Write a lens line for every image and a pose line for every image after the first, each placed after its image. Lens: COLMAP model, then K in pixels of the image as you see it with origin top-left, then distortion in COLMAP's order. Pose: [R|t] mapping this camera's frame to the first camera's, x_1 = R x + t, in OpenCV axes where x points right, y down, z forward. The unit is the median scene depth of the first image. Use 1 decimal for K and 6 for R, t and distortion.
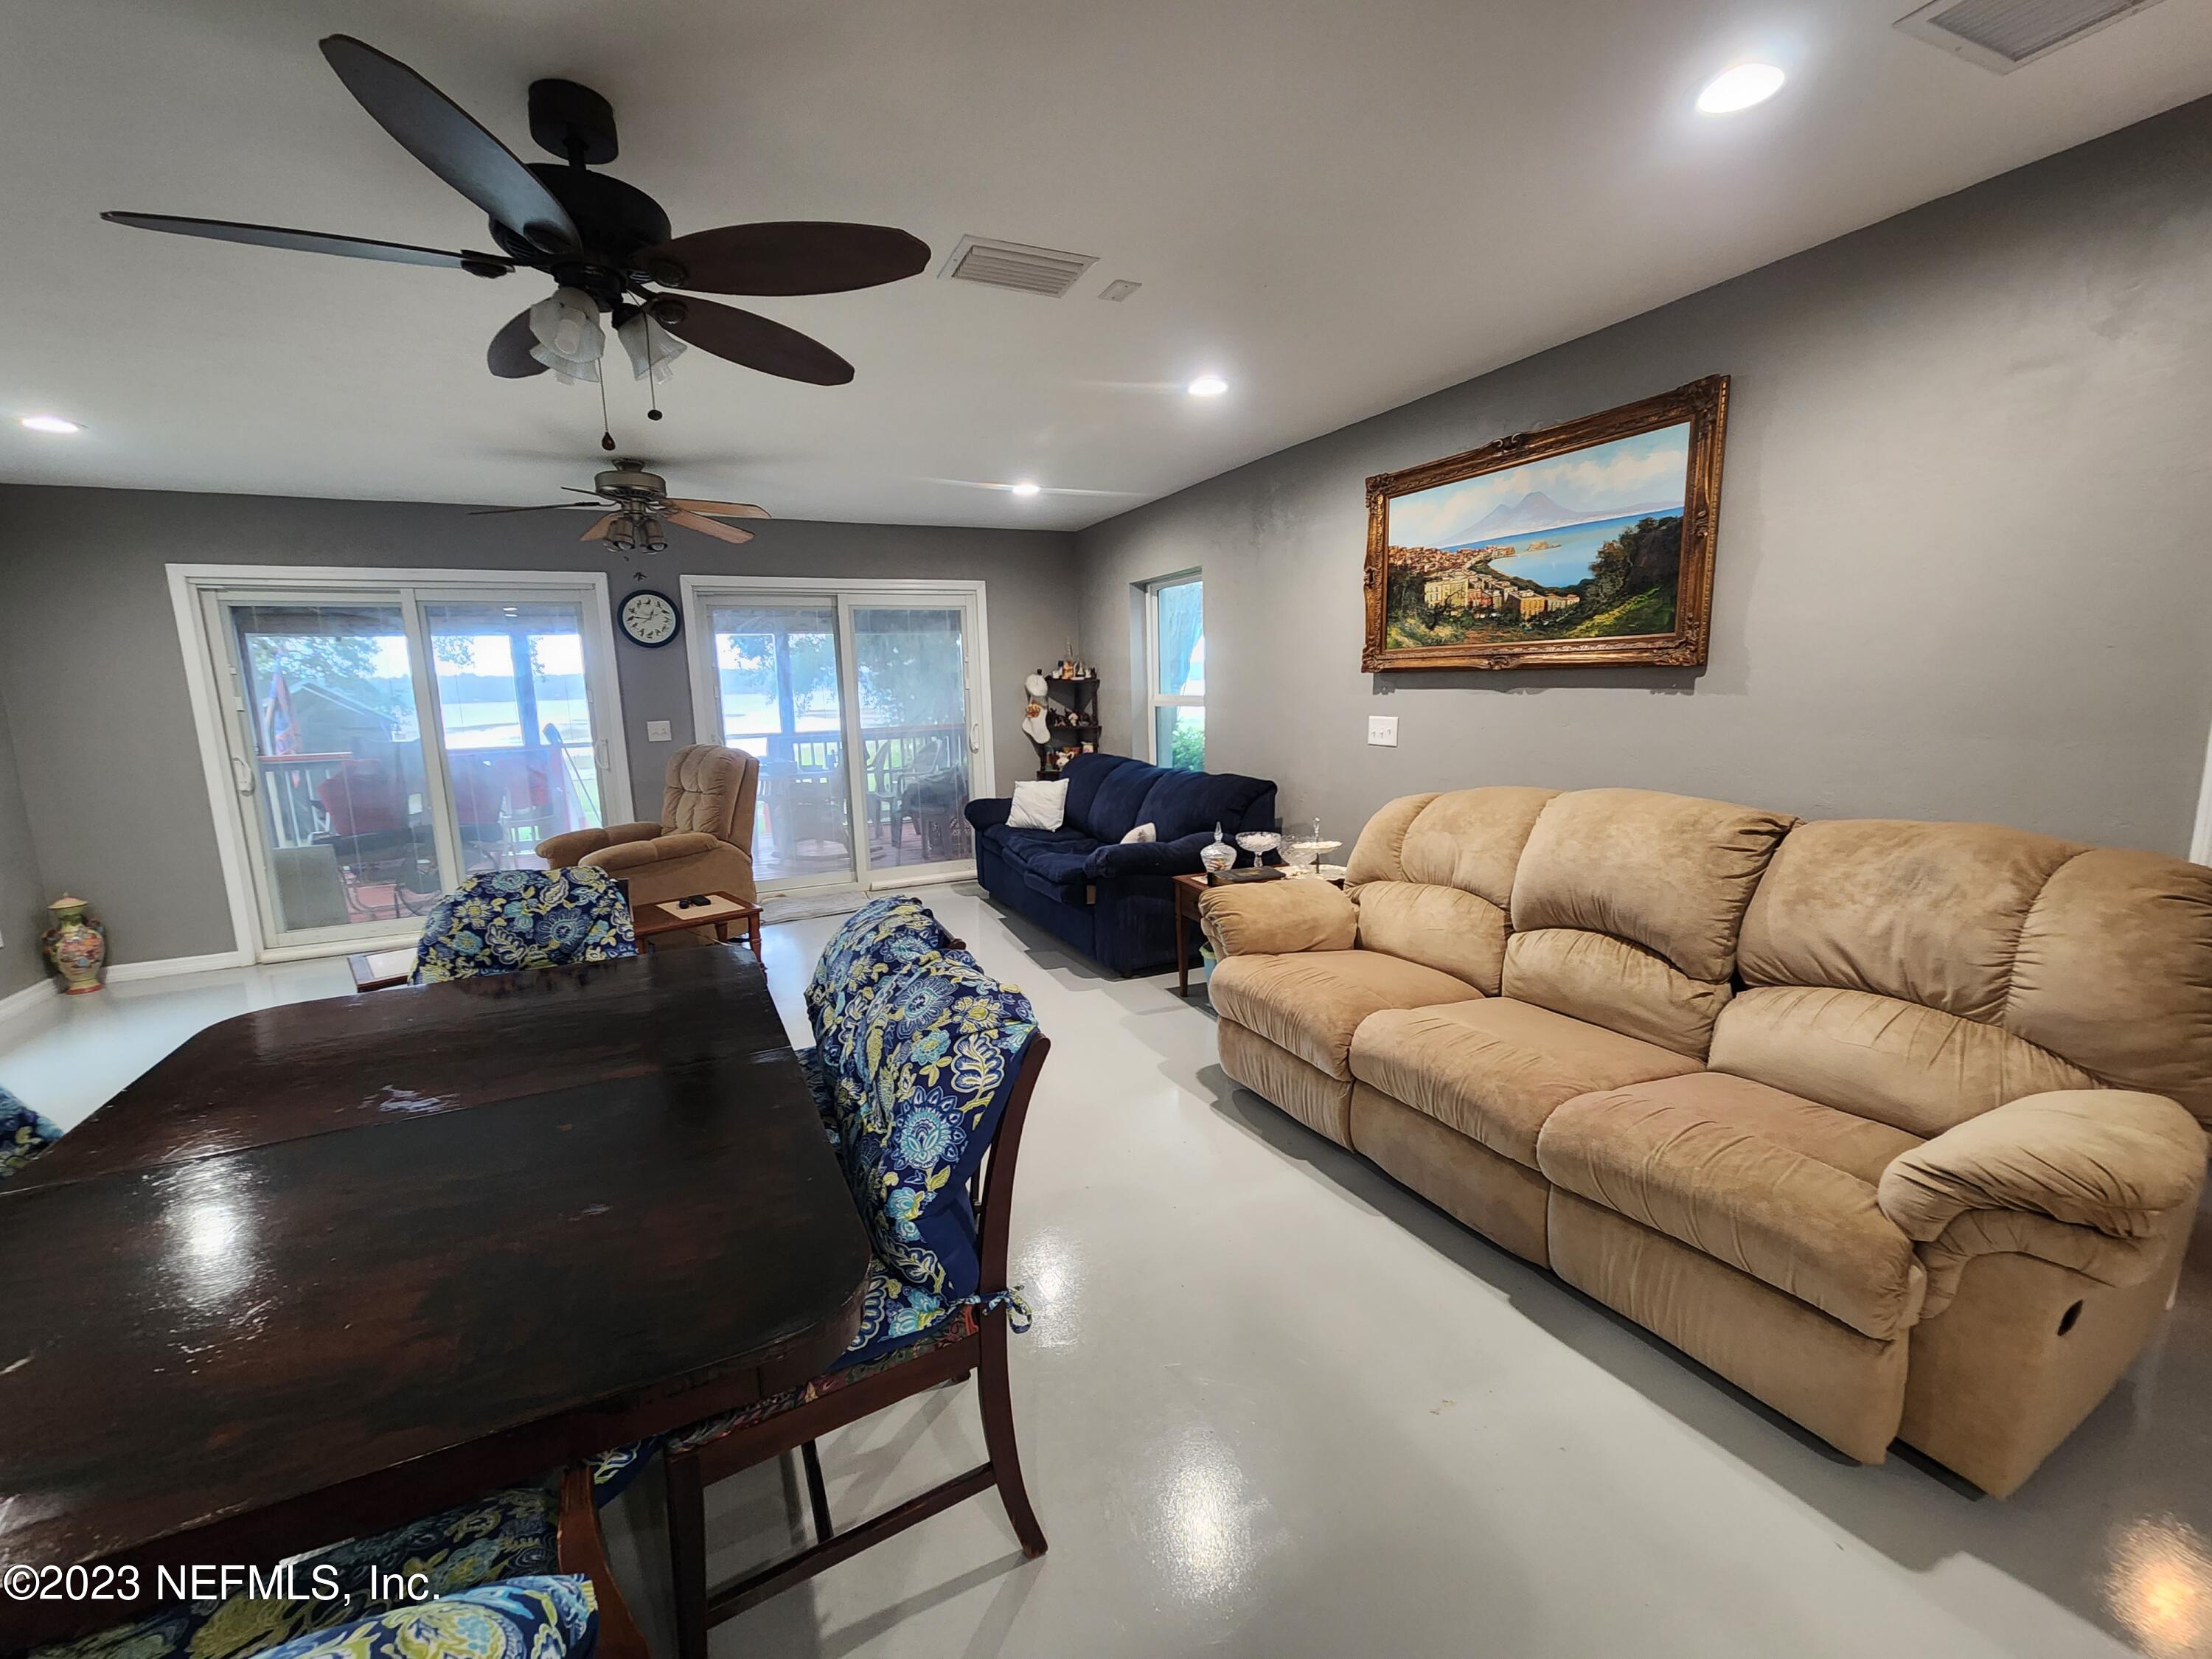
lens RADIAL K [[904.0, 0, 1098.1], [0, 904.0, 830.4], [0, 0, 1]] dist [-0.007767, -0.000438]
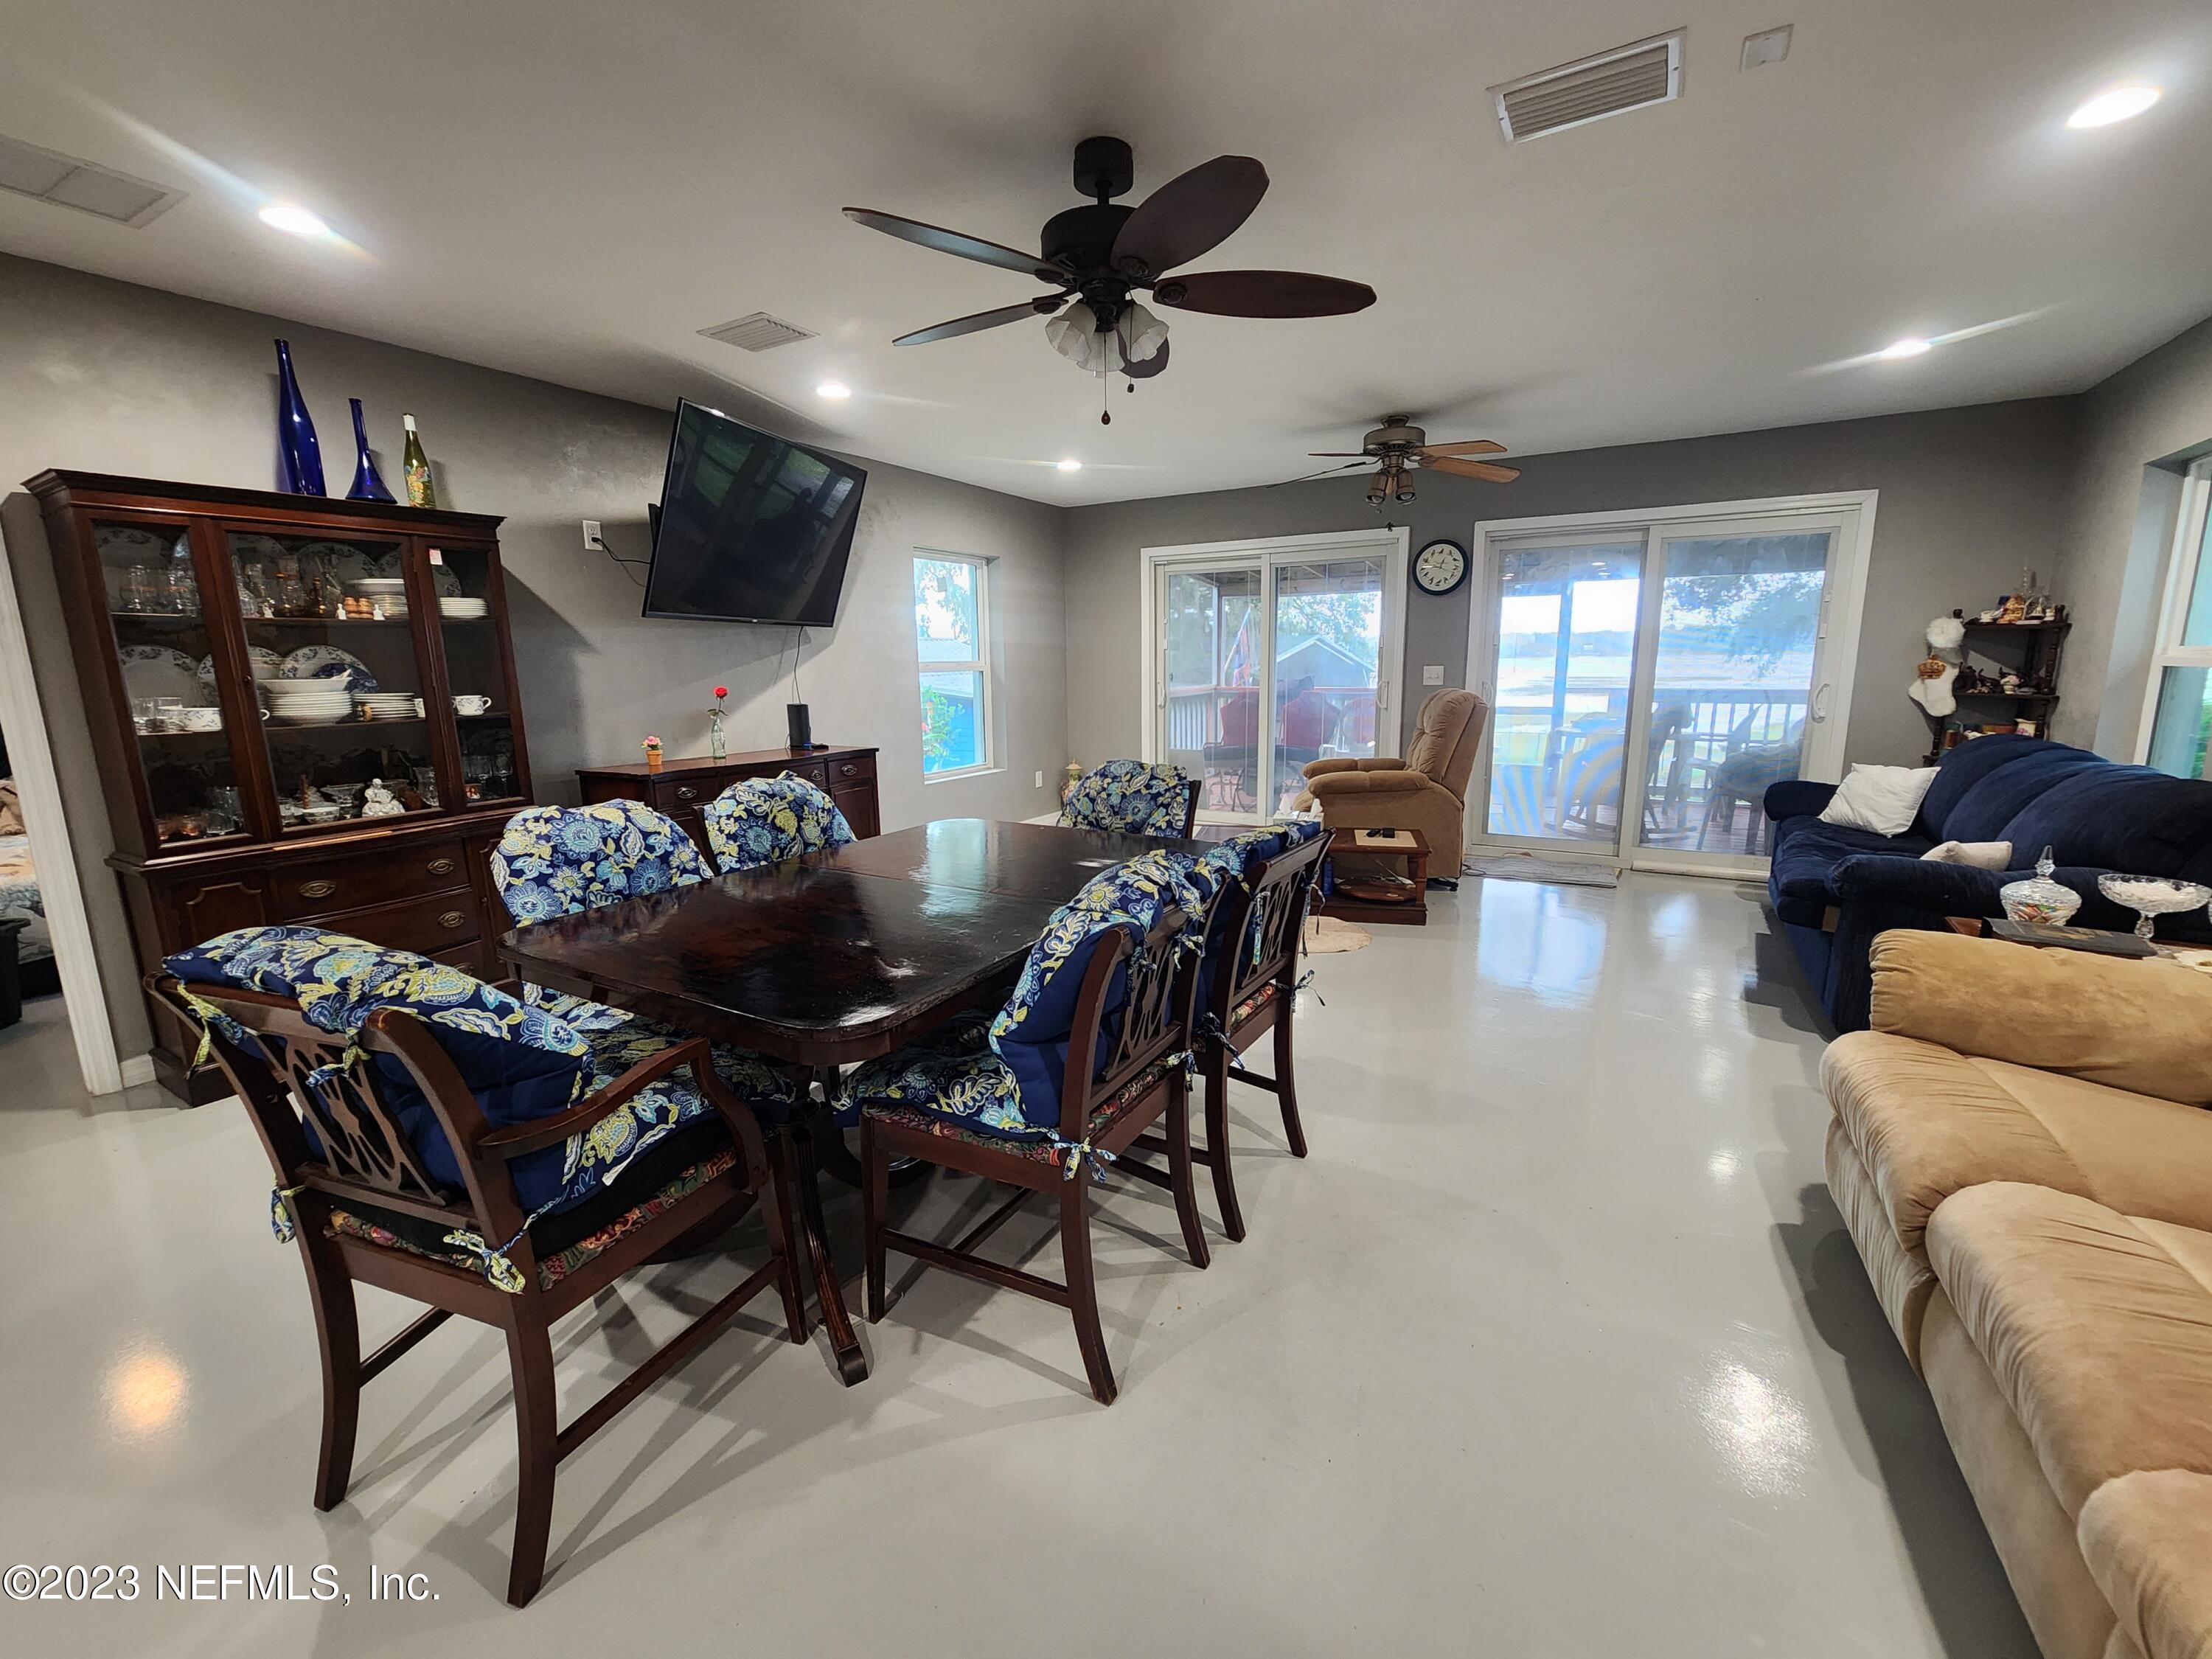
lens RADIAL K [[904.0, 0, 1105.5], [0, 904.0, 834.3], [0, 0, 1]] dist [-0.007767, -0.000438]
pose [[0.560929, 0.175718, -0.809001, 0.190820], [-0.136533, 0.983469, 0.118947, -0.001202], [0.816528, 0.043735, 0.575647, 0.092896]]
